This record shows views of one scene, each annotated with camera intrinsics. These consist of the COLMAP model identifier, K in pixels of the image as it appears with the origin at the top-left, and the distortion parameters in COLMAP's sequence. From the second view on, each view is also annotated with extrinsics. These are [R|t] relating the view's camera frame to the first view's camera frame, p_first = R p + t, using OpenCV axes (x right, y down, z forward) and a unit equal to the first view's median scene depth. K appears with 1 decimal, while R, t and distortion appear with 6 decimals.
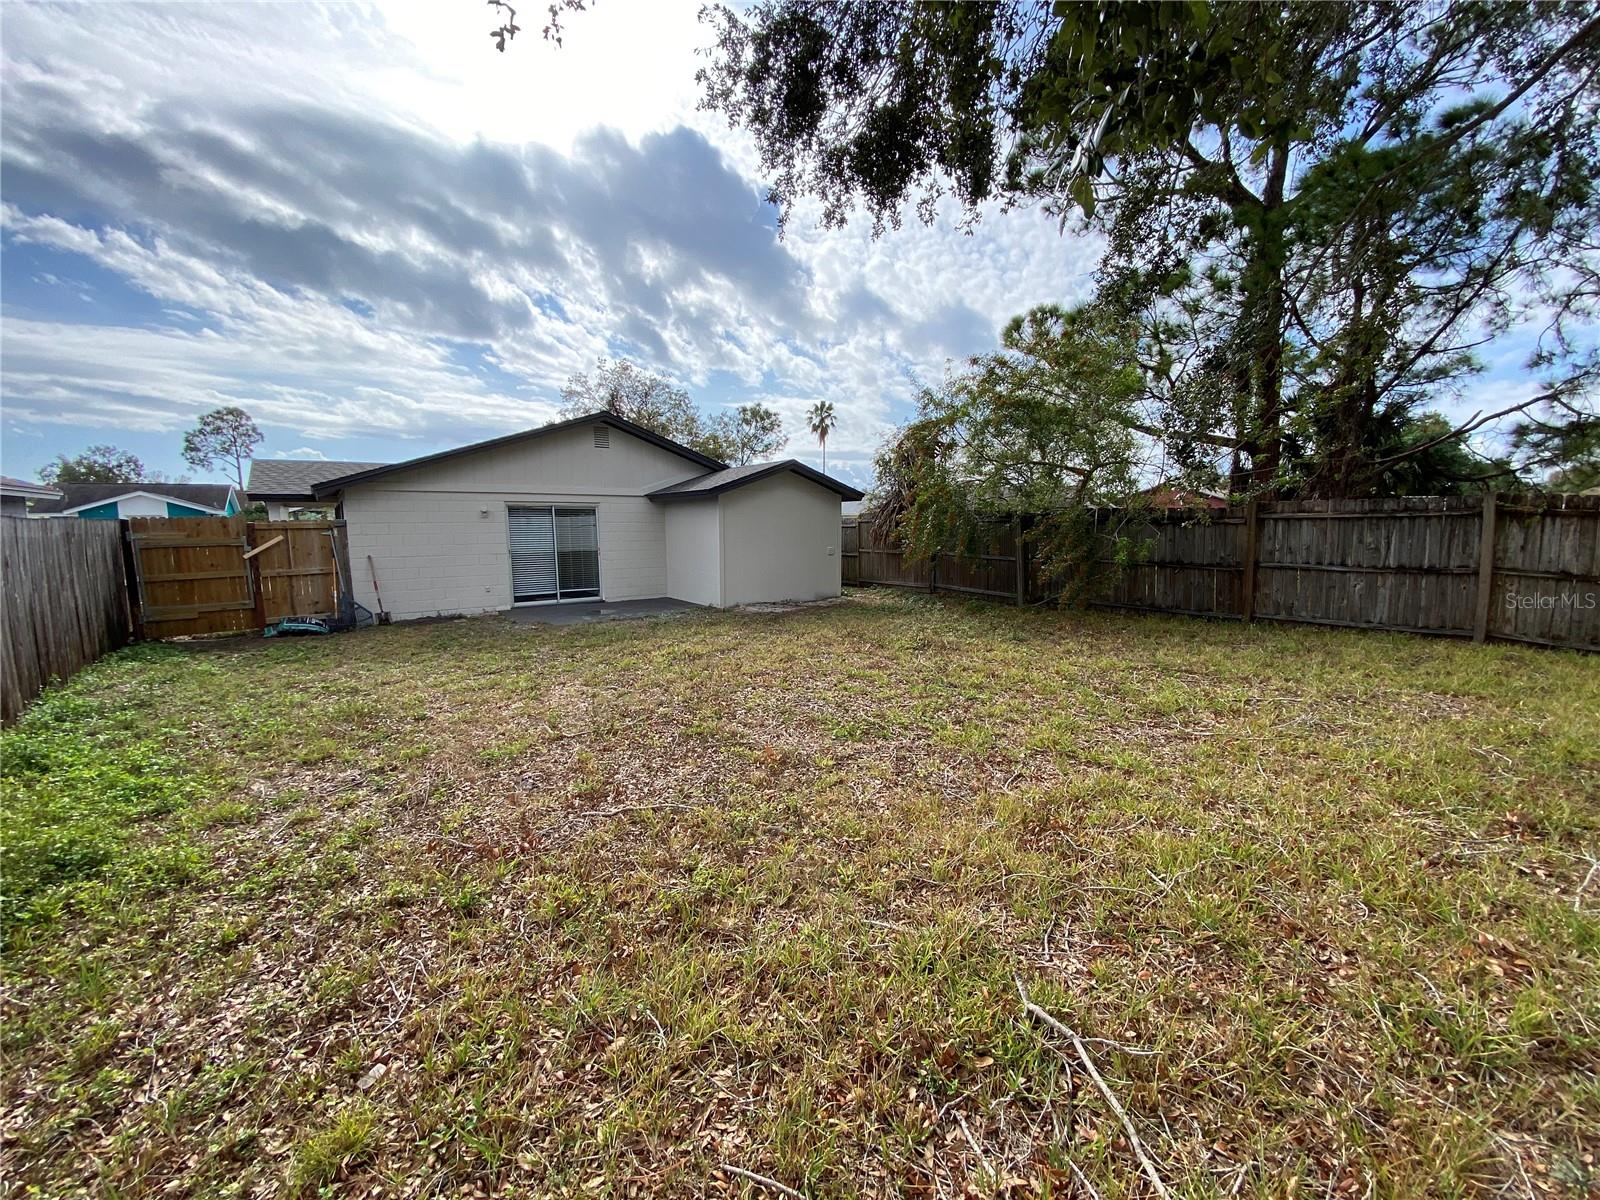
lens RADIAL K [[652.0, 0, 791.1], [0, 652.0, 608.0], [0, 0, 1]] dist [0.006356, -0.015414]
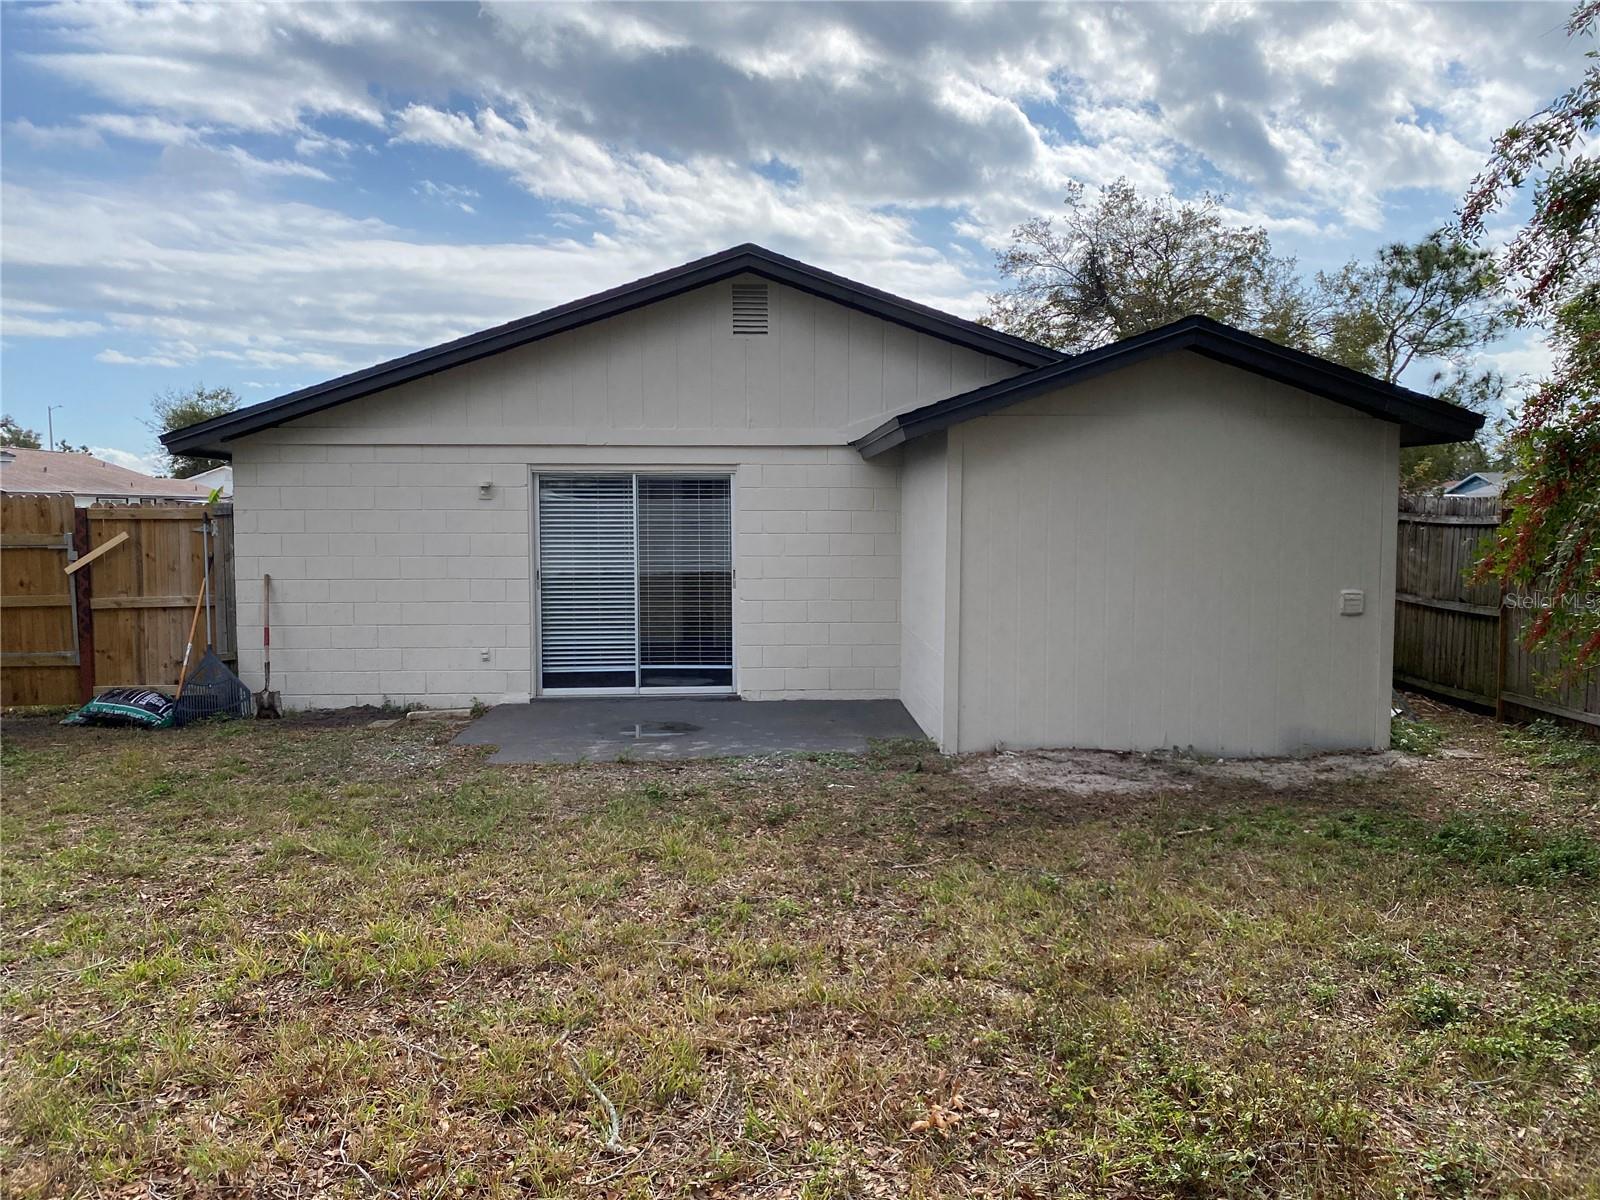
lens RADIAL K [[1182.0, 0, 800.0], [0, 1182.0, 600.0], [0, 0, 1]] dist [0.017411, -0.000699]
pose [[0.828932, 0.046885, -0.557381, 0.053410], [-0.075453, 0.996746, -0.028370, -0.017713], [0.554237, 0.065573, 0.829772, 0.126646]]
